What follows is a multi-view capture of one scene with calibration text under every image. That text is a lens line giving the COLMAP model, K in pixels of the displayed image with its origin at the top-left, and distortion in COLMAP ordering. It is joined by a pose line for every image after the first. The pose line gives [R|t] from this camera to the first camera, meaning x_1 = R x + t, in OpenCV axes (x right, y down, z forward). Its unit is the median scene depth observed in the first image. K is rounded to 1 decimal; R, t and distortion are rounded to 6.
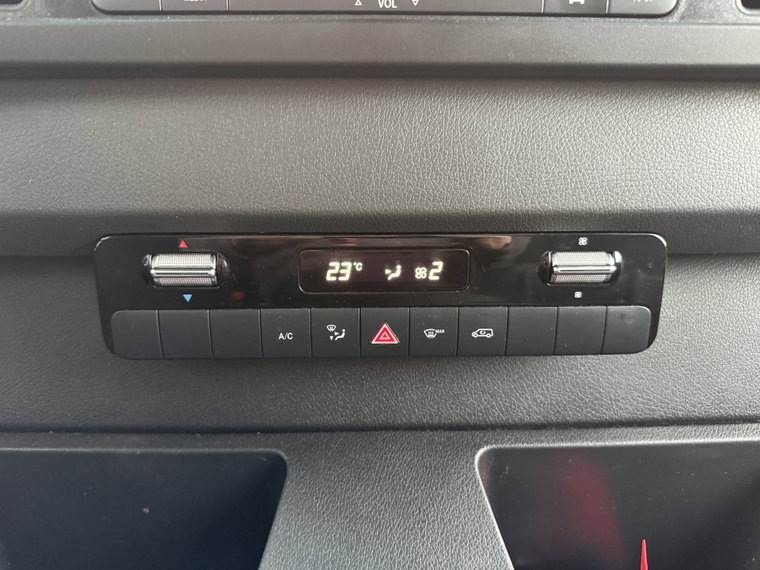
lens RADIAL K [[514.6, 0, 377.2], [0, 514.6, 299.3], [0, 0, 1]] dist [0.104299, -0.203457]
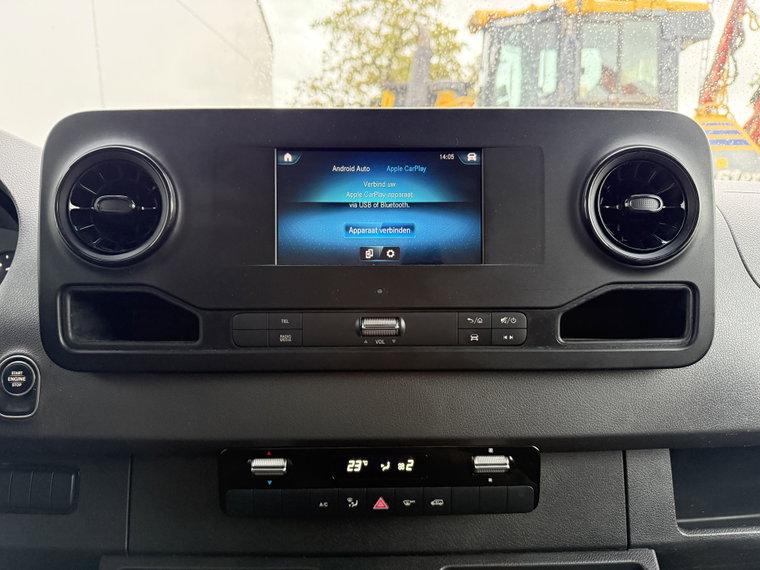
lens RADIAL K [[514.6, 0, 377.2], [0, 514.6, 299.3], [0, 0, 1]] dist [0.104299, -0.203457]
pose [[0.999929, -0.002182, -0.011682, 0.025252], [0.000736, 0.992481, -0.122399, -0.400056], [0.011861, 0.122382, 0.992412, -0.826322]]
